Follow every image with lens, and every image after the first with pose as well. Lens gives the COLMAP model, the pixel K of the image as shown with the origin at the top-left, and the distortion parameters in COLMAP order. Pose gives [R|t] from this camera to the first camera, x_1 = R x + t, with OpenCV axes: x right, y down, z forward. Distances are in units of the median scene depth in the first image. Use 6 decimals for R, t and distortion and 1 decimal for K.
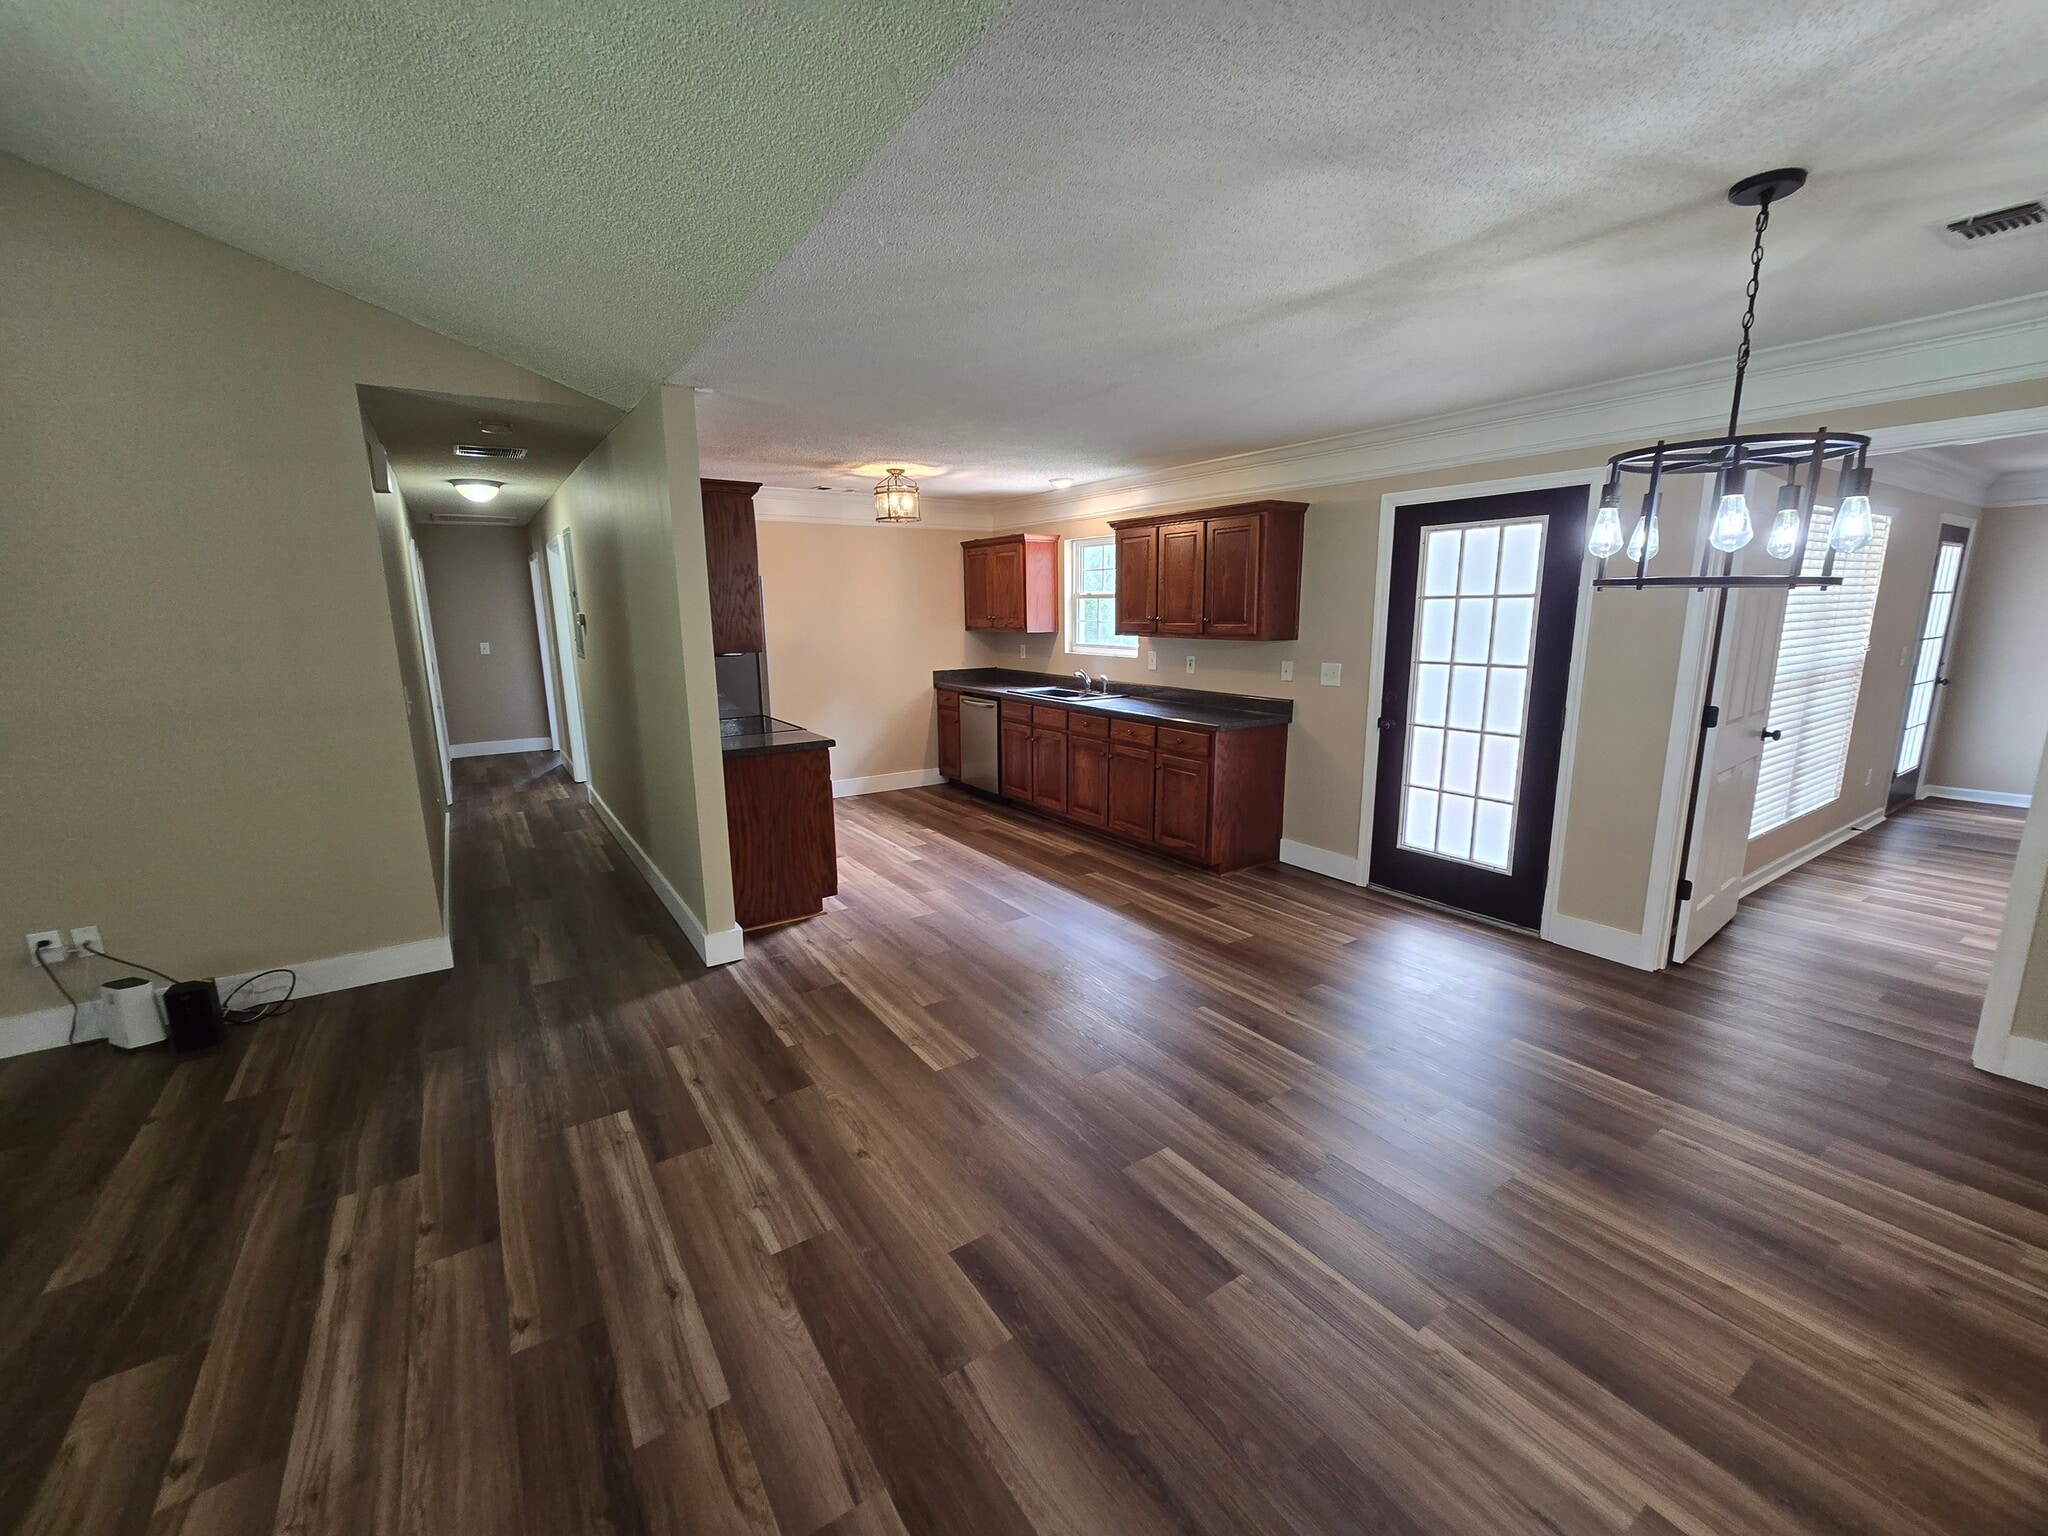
lens RADIAL K [[835.7, 0, 1031.4], [0, 835.7, 772.0], [0, 0, 1]] dist [-0.001560, 0.000316]
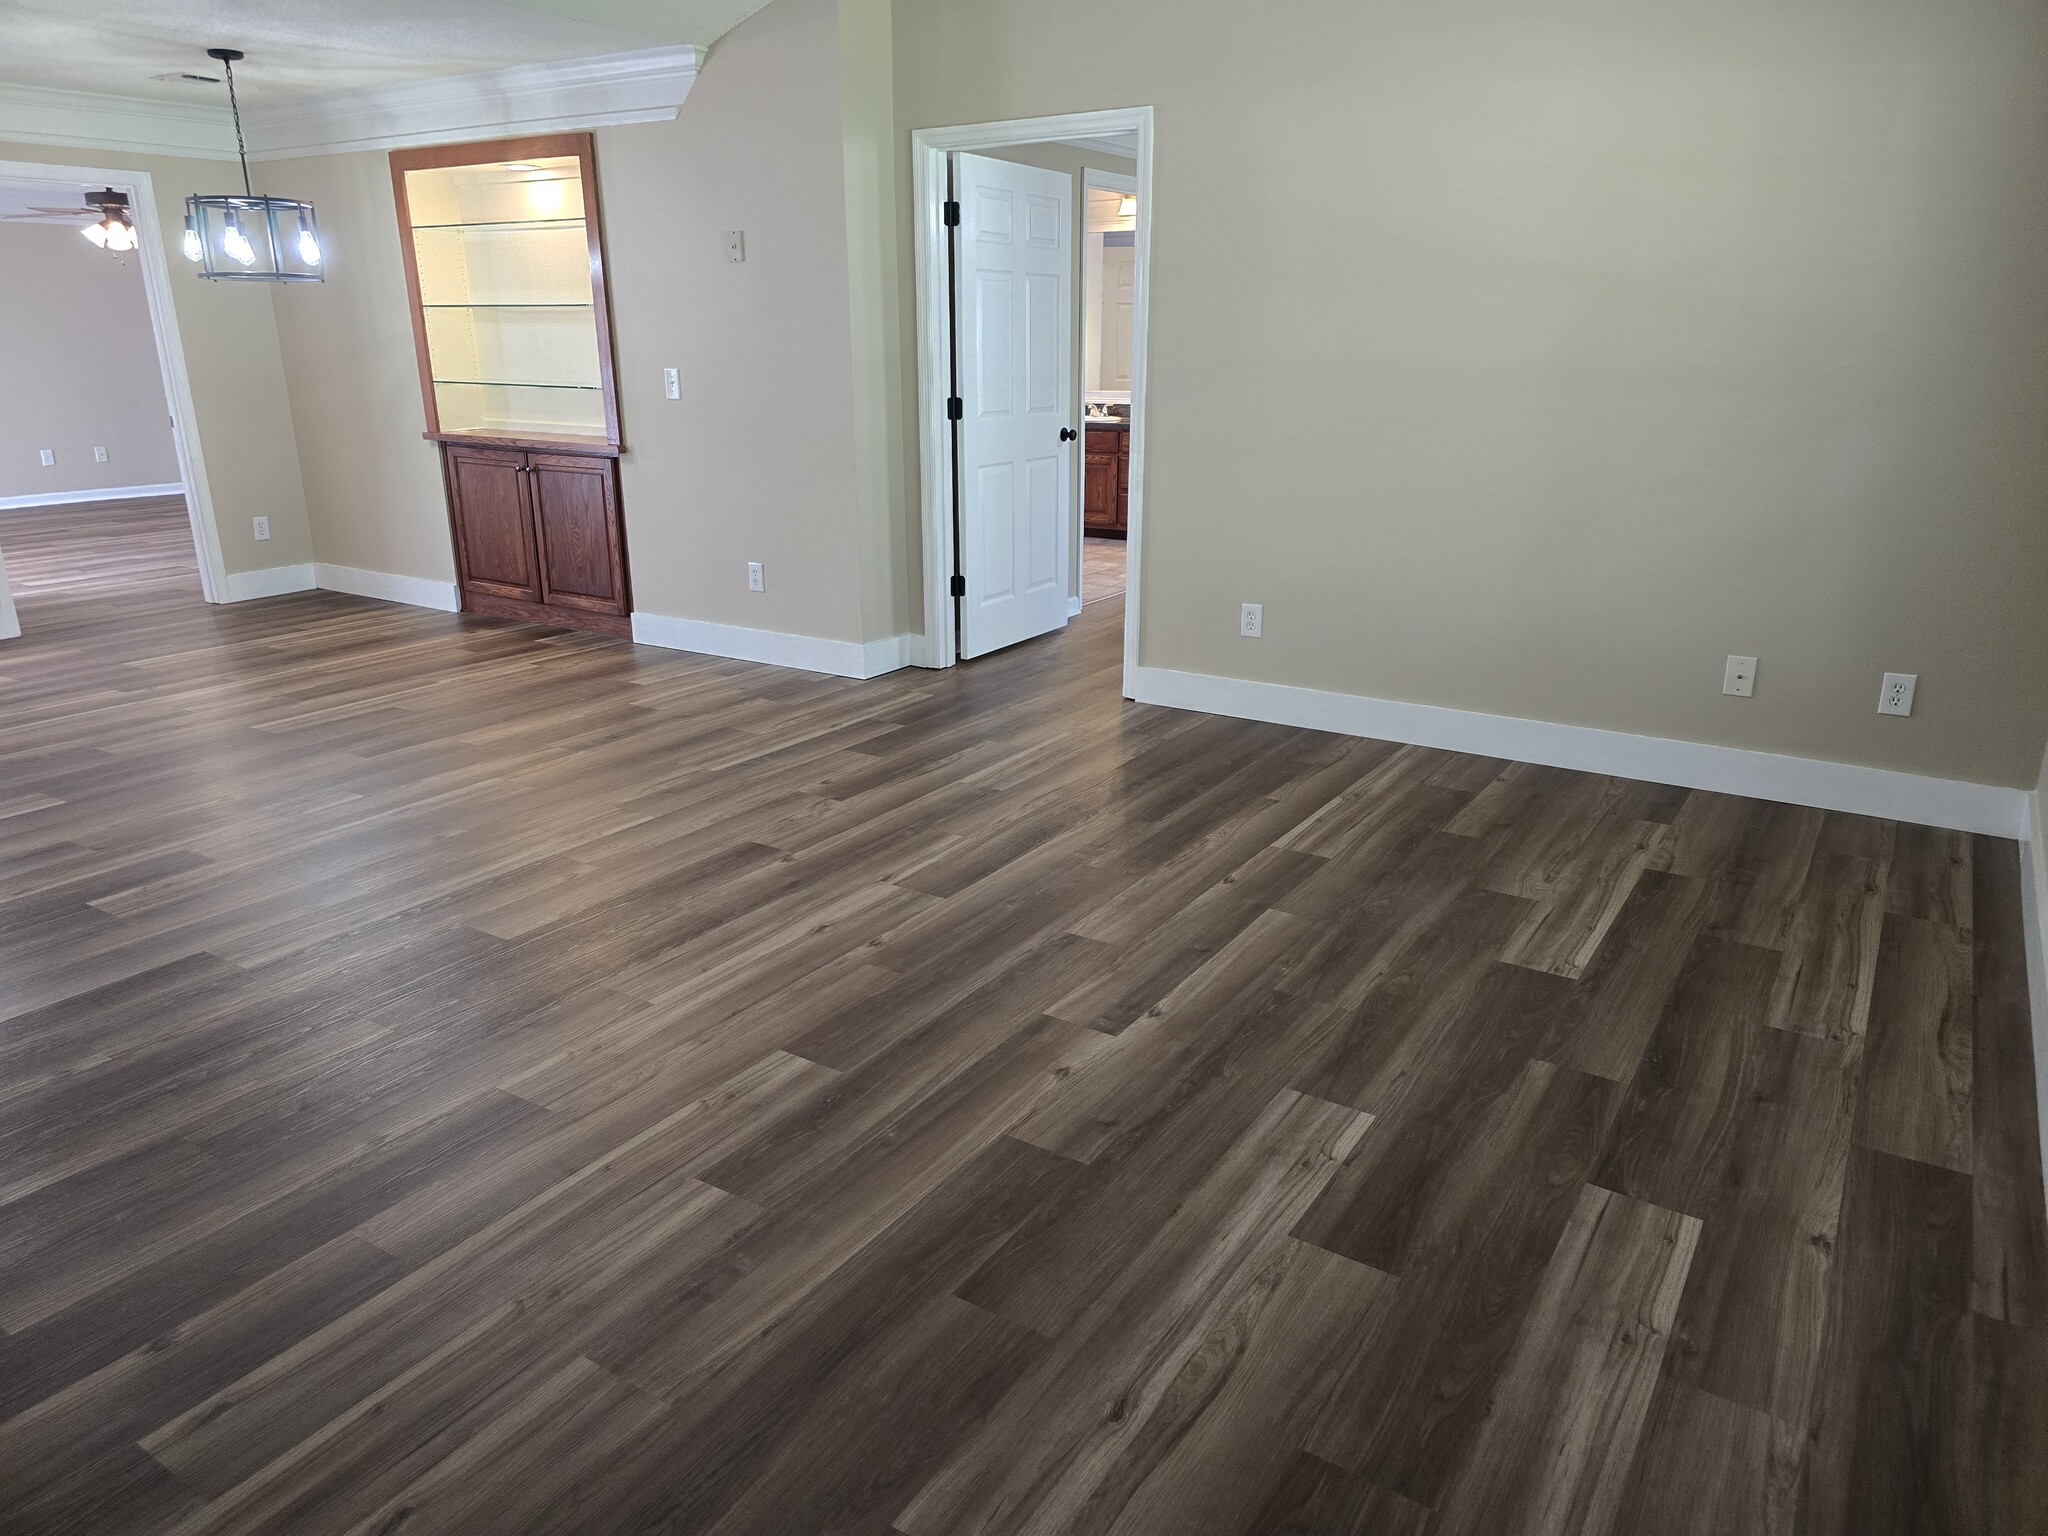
lens RADIAL K [[1367.0, 0, 1031.0], [0, 1367.0, 771.1], [0, 0, 1]] dist [0.057452, -0.047365]
pose [[-0.384754, -0.274531, 0.881248, -2.188067], [0.185190, 0.912371, 0.365081, -0.027860], [-0.904251, 0.303664, -0.300198, 0.615189]]
